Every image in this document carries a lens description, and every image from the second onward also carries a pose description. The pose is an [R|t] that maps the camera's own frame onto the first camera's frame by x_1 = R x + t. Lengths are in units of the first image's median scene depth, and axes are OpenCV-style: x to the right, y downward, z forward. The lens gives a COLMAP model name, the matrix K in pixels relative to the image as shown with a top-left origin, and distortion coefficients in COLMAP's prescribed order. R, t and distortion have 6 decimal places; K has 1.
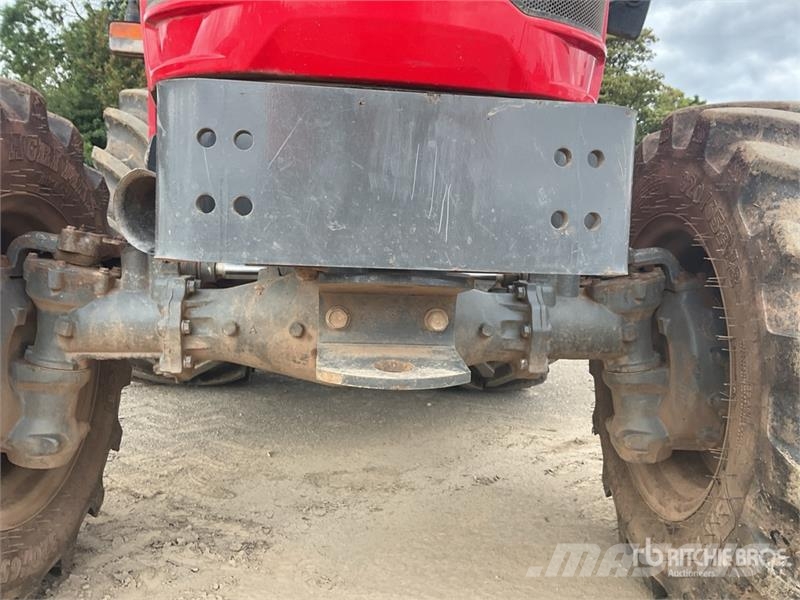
lens RADIAL K [[668.4, 0, 402.8], [0, 668.4, 303.4], [0, 0, 1]] dist [0.049050, -0.093202]
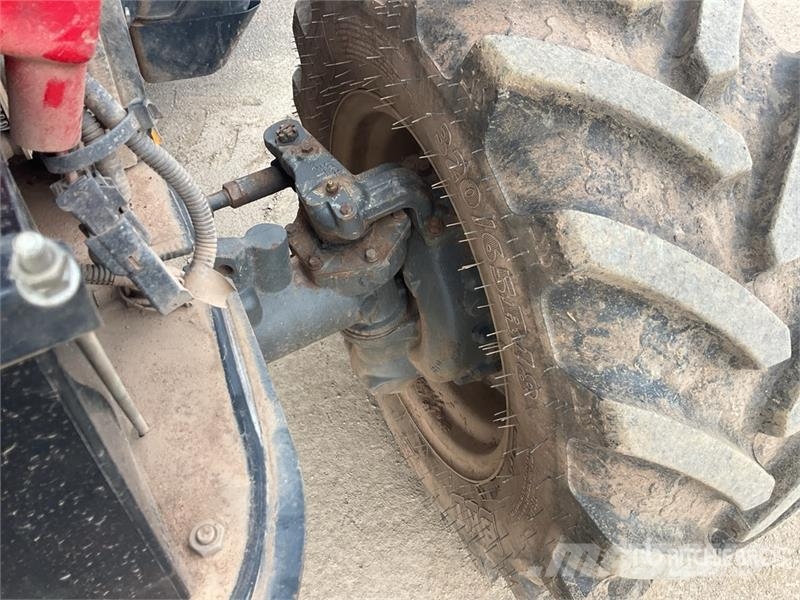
lens RADIAL K [[648.2, 0, 400.0], [0, 648.2, 300.0], [0, 0, 1]] dist [0.106088, -0.153108]
pose [[0.904911, -0.321030, 0.279421, 0.181368], [0.037757, 0.714498, 0.698618, -0.455235], [-0.423923, -0.621637, 0.658678, 0.549818]]
